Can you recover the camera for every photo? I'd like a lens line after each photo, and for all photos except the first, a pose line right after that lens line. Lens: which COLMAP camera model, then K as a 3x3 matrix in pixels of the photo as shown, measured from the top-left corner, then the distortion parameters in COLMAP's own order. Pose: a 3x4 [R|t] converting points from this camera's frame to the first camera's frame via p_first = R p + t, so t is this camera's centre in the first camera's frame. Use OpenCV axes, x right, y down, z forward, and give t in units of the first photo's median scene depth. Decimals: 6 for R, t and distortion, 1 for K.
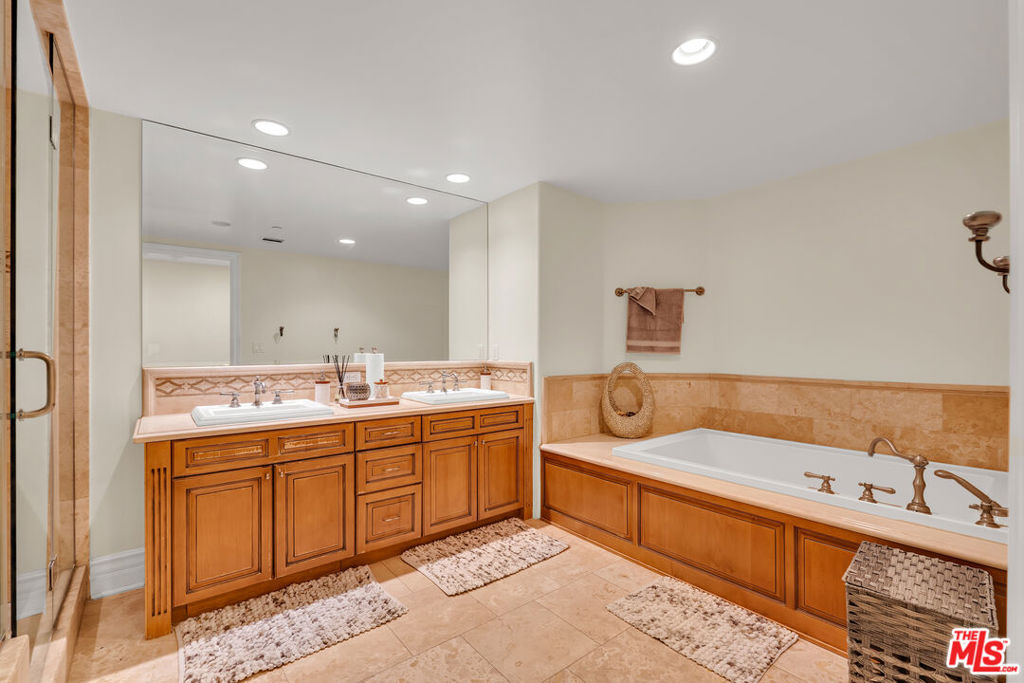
lens RADIAL K [[453.6, 0, 513.9], [0, 453.6, 345.1], [0, 0, 1]] dist [-0.010431, 0.000013]
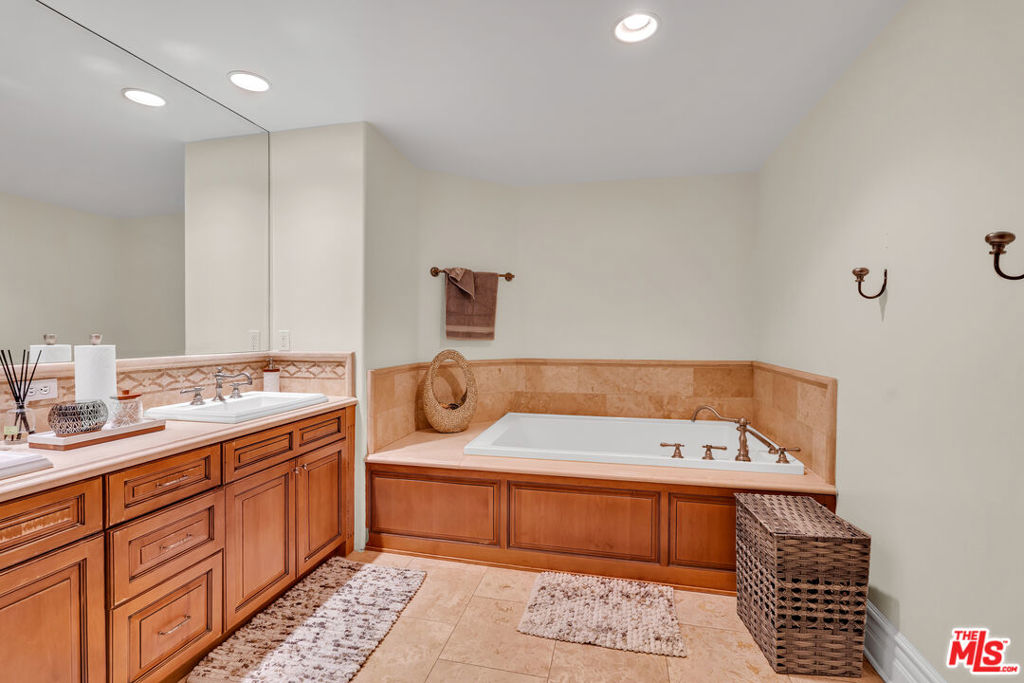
lens RADIAL K [[453.6, 0, 512.9], [0, 453.6, 338.1], [0, 0, 1]] dist [-0.010431, 0.000013]
pose [[0.782254, -0.008470, 0.622903, -0.274715], [-0.002888, 0.999848, 0.017222, -0.001304], [-0.622953, -0.015271, 0.782110, 0.263675]]
